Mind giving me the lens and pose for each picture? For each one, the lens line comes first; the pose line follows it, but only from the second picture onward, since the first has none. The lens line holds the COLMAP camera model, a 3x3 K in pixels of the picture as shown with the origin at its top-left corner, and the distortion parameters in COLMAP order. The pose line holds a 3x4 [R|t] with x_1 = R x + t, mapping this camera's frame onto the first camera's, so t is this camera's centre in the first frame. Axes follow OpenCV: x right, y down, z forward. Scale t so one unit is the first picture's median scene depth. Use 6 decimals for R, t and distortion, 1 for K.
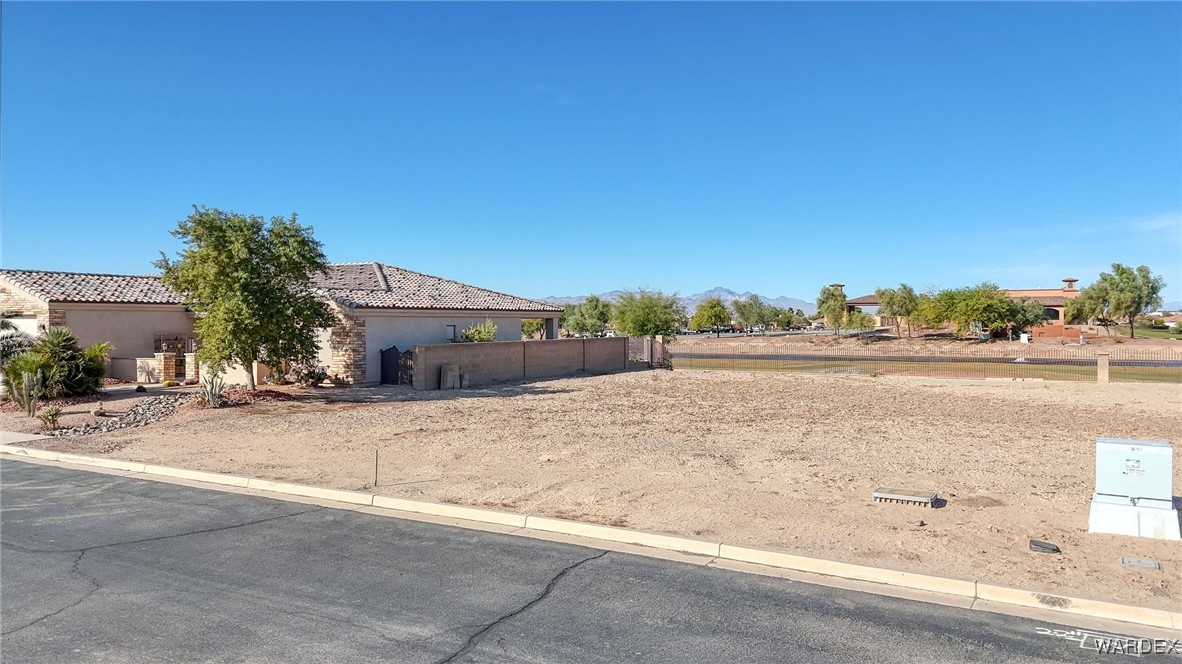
lens RADIAL K [[872.5, 0, 588.4], [0, 872.5, 327.7], [0, 0, 1]] dist [0.074396, -0.067095]
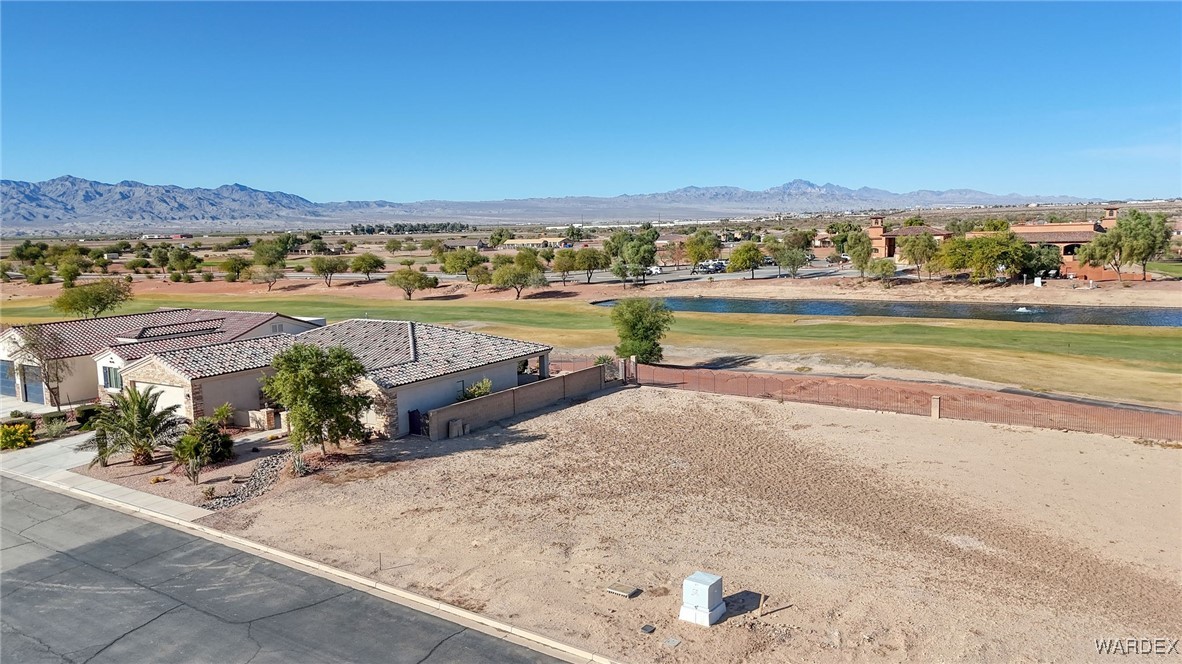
lens RADIAL K [[872.5, 0, 588.9], [0, 872.5, 337.1], [0, 0, 1]] dist [0.074396, -0.067095]
pose [[0.996222, -0.011821, -0.086029, 0.200490], [0.022641, 0.991784, 0.125907, -0.287719], [0.083834, -0.127379, 0.988305, -0.427444]]
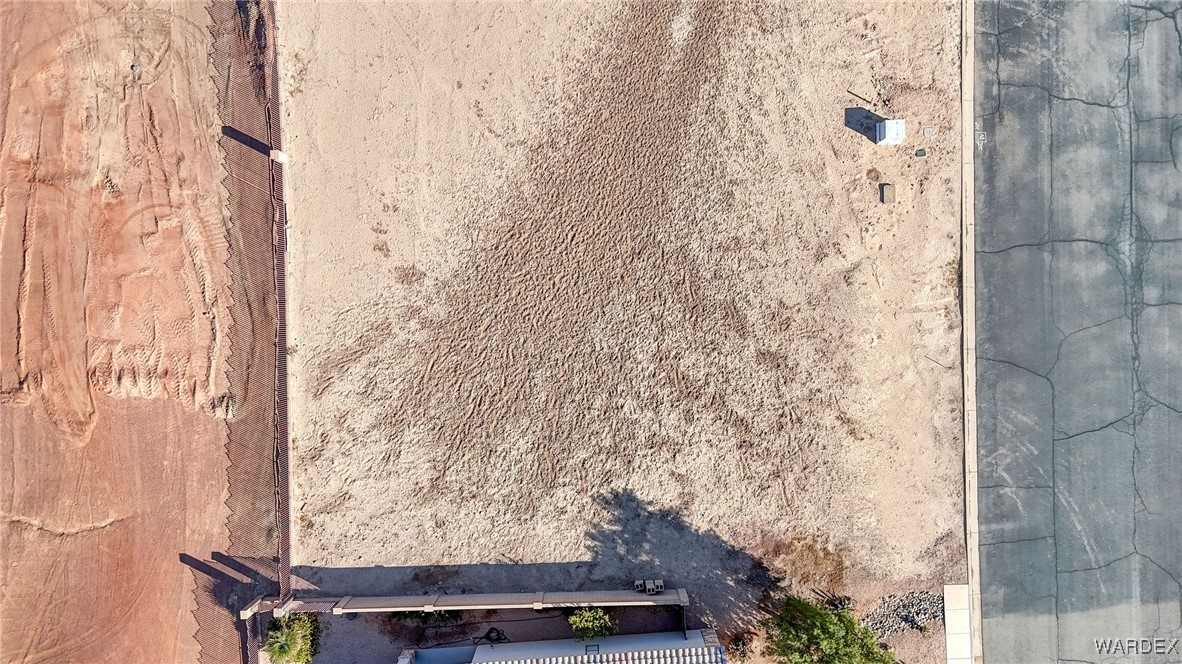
lens RADIAL K [[872.5, 0, 590.7], [0, 872.5, 327.3], [0, 0, 1]] dist [0.074396, -0.067095]
pose [[-0.525592, -0.850645, -0.012528, 0.238055], [0.018567, -0.026191, 0.999485, -1.273793], [-0.850534, 0.525088, 0.029560, 0.881680]]
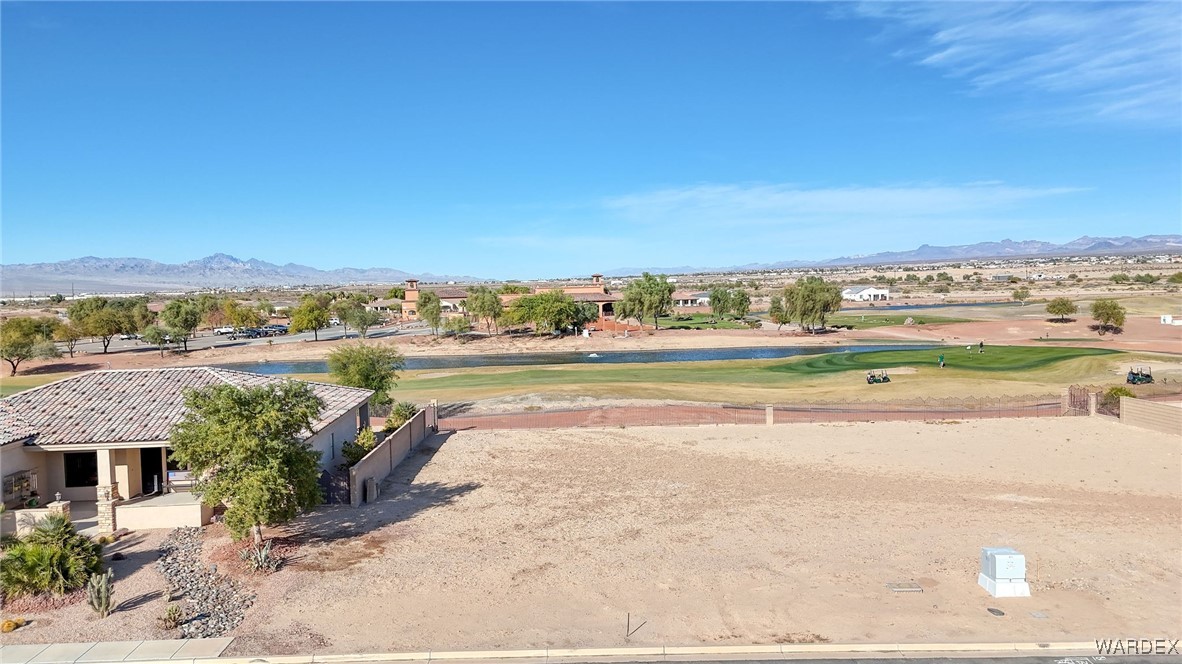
lens RADIAL K [[872.5, 0, 592.0], [0, 872.5, 324.3], [0, 0, 1]] dist [0.074396, -0.067095]
pose [[0.853487, -0.040567, 0.519532, -0.522065], [0.022670, 0.998912, 0.040756, -0.207547], [-0.520620, -0.023007, 0.853478, -0.125865]]
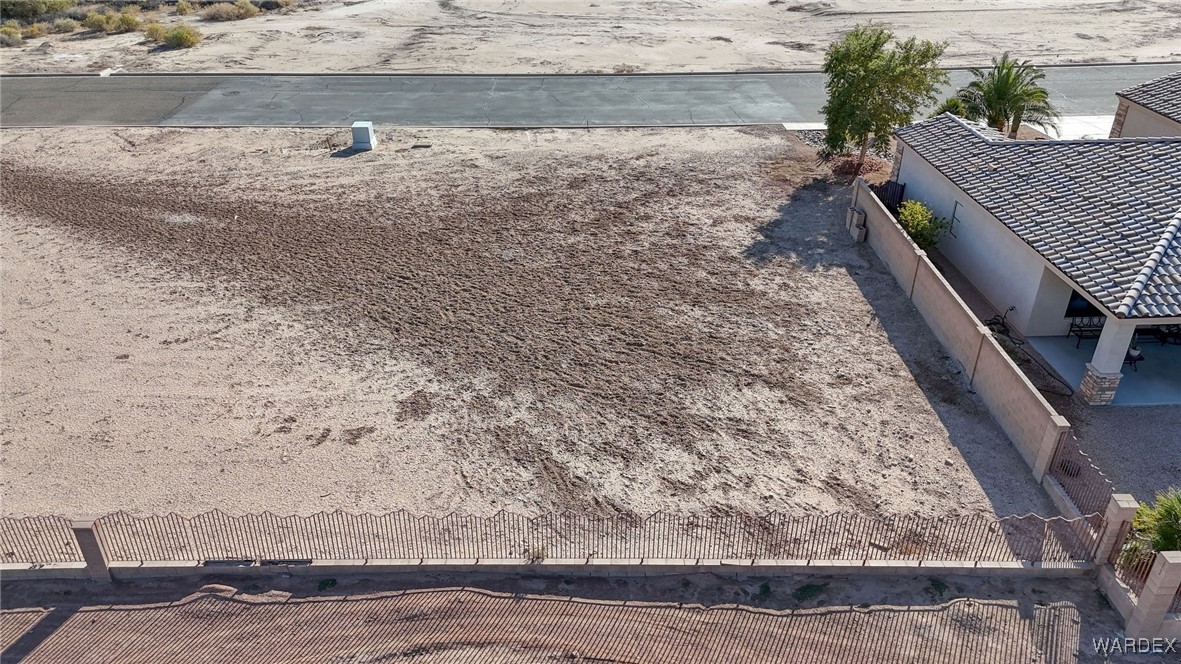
lens RADIAL K [[871.7, 0, 587.6], [0, 871.7, 328.1], [0, 0, 1]] dist [0.074396, -0.067095]
pose [[-0.857114, 0.257824, -0.445963, 0.631306], [-0.002069, 0.864004, 0.503481, -0.372407], [0.515123, 0.432463, -0.740016, 1.732759]]
